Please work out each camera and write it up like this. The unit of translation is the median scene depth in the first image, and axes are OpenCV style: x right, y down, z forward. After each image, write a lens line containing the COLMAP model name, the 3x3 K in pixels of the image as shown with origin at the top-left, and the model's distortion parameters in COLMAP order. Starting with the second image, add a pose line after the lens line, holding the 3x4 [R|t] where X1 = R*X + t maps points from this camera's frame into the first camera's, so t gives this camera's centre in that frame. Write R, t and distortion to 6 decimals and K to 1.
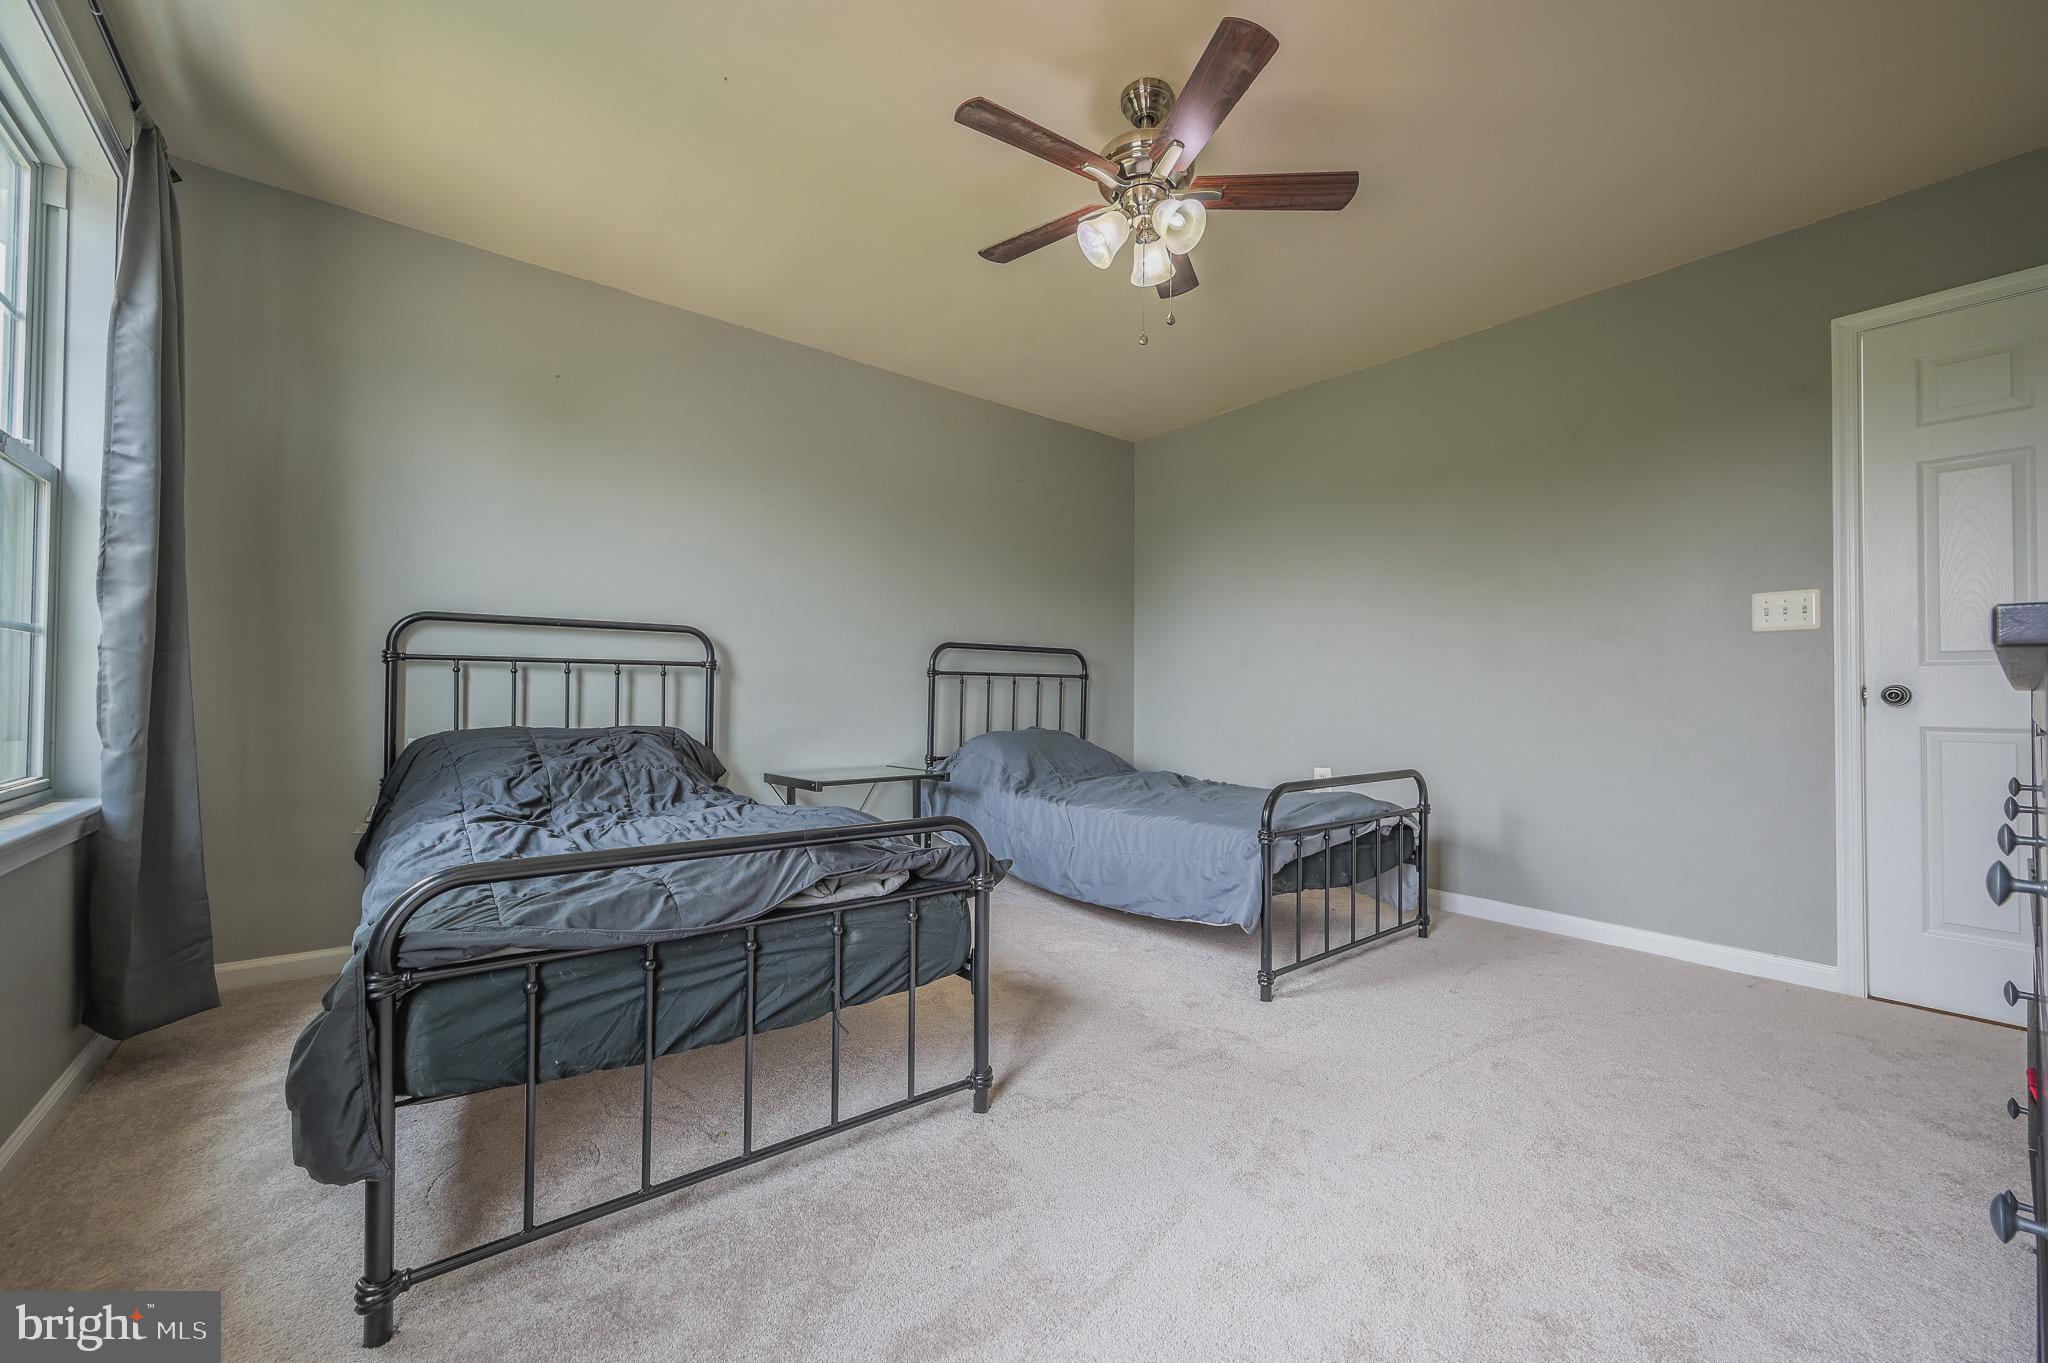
lens RADIAL K [[805.6, 0, 1014.0], [0, 805.6, 688.4], [0, 0, 1]] dist [-0.001652, 0.001309]
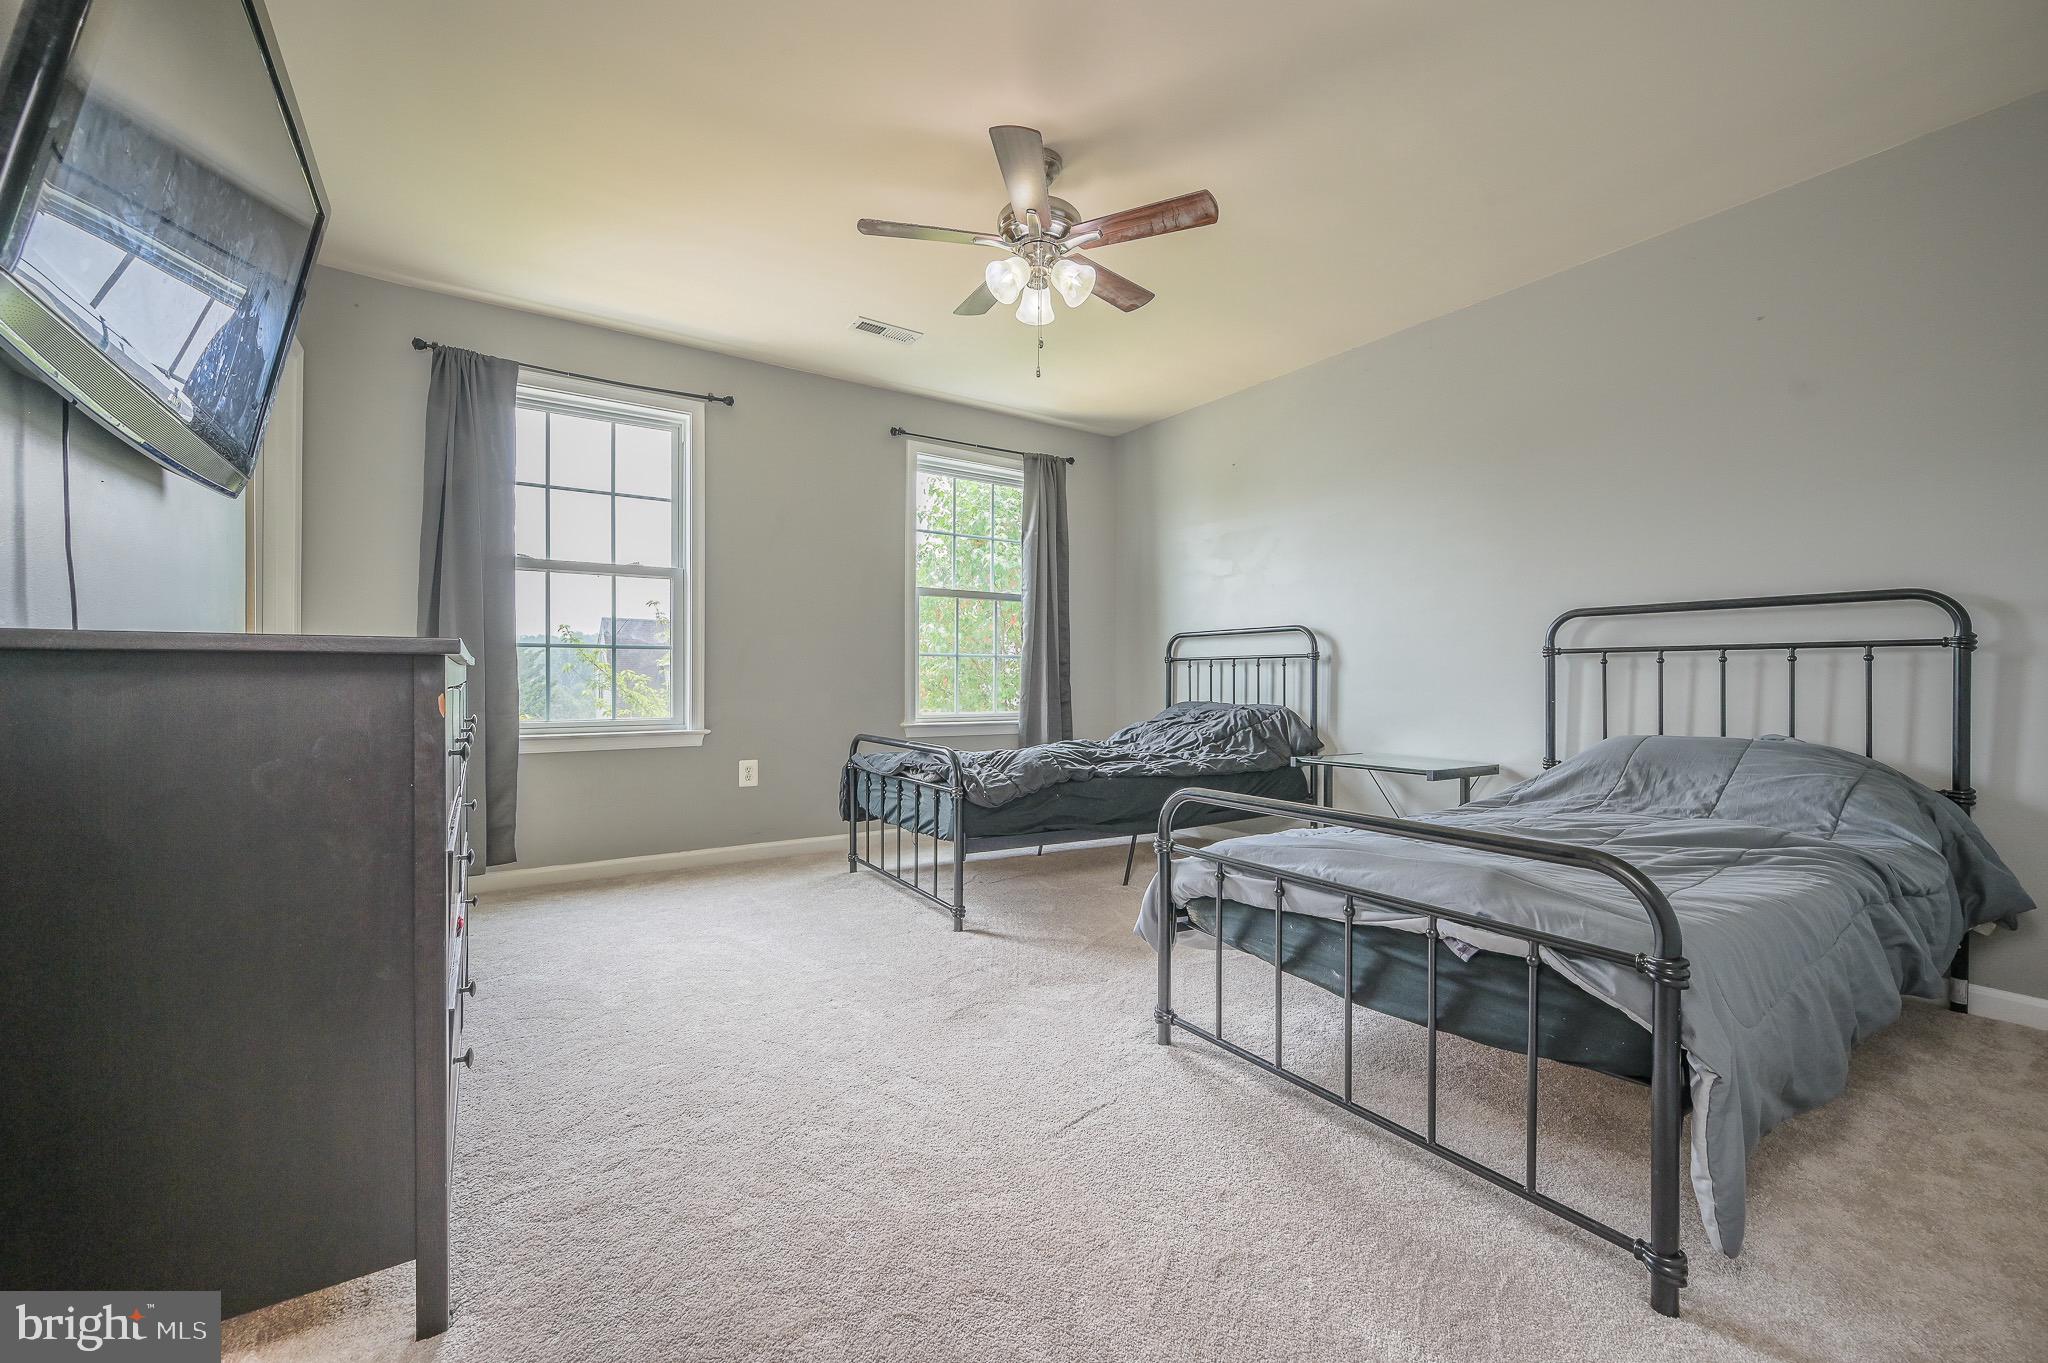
lens RADIAL K [[805.6, 0, 1024.6], [0, 805.6, 678.9], [0, 0, 1]] dist [-0.001652, 0.001309]
pose [[-0.068030, -0.008832, -0.997644, 1.001558], [0.001684, 0.999958, -0.008967, 0.017763], [0.997682, -0.002290, -0.068012, 0.797802]]
